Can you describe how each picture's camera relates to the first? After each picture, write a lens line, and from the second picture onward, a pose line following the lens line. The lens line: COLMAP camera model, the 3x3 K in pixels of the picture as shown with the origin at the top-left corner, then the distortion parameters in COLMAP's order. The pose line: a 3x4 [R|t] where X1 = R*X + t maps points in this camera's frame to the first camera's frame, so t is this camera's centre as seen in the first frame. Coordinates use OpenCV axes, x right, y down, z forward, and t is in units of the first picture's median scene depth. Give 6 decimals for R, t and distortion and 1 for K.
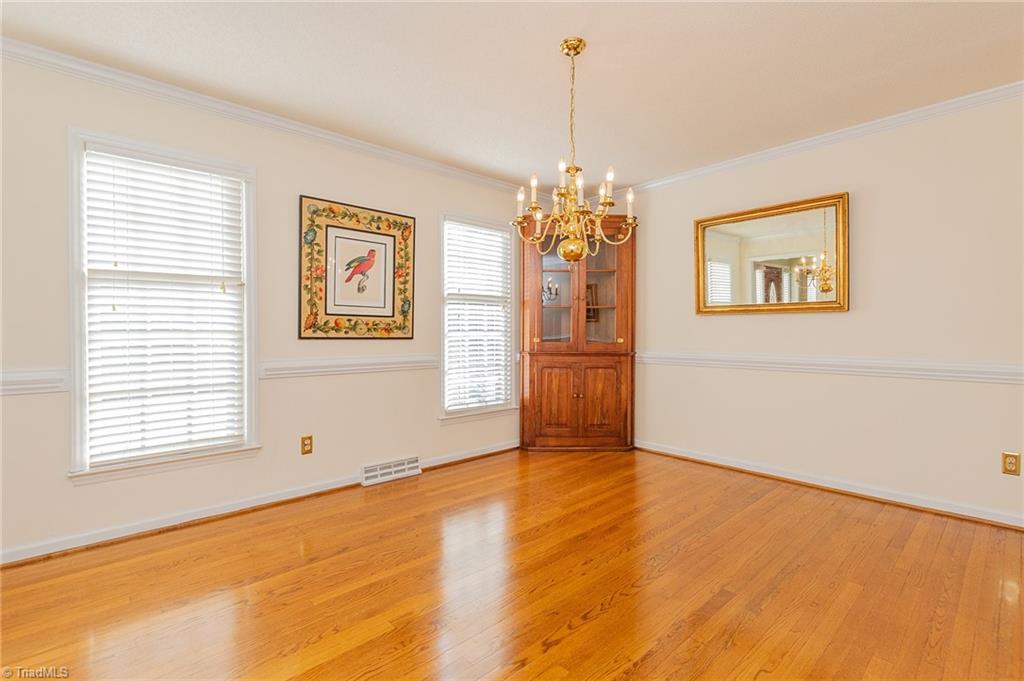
lens RADIAL K [[456.5, 0, 511.8], [0, 456.5, 332.6], [0, 0, 1]] dist [-0.002828, 0.000098]
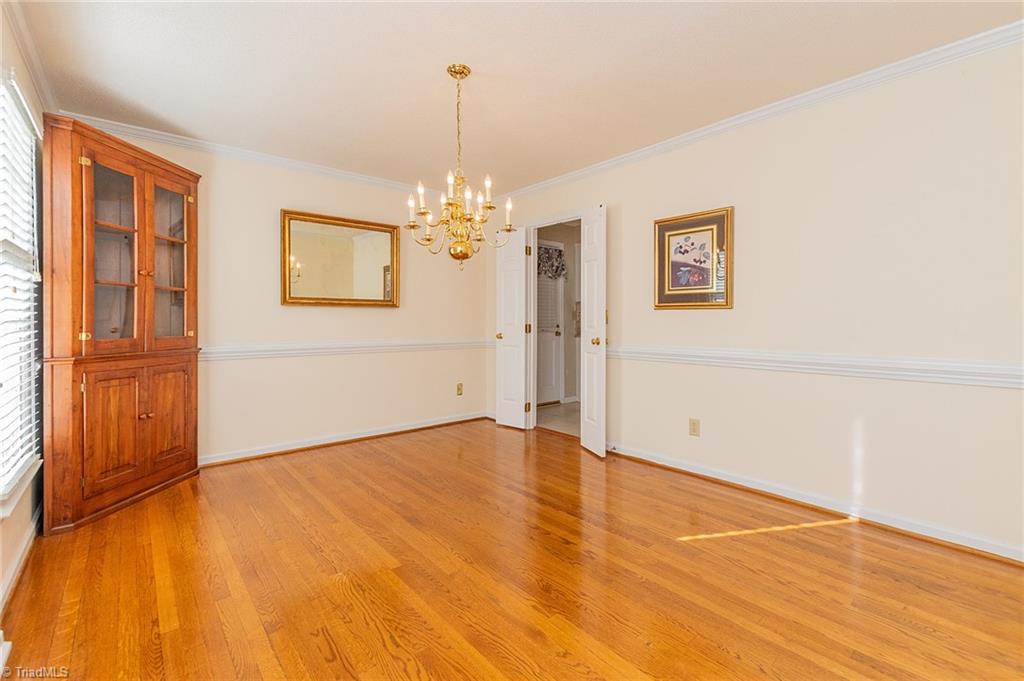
lens RADIAL K [[456.5, 0, 510.3], [0, 456.5, 324.4], [0, 0, 1]] dist [-0.002828, 0.000098]
pose [[0.041630, -0.005122, 0.999120, -0.515565], [0.002504, 0.999984, 0.005022, -0.000937], [-0.999130, 0.002293, 0.041643, 0.429180]]
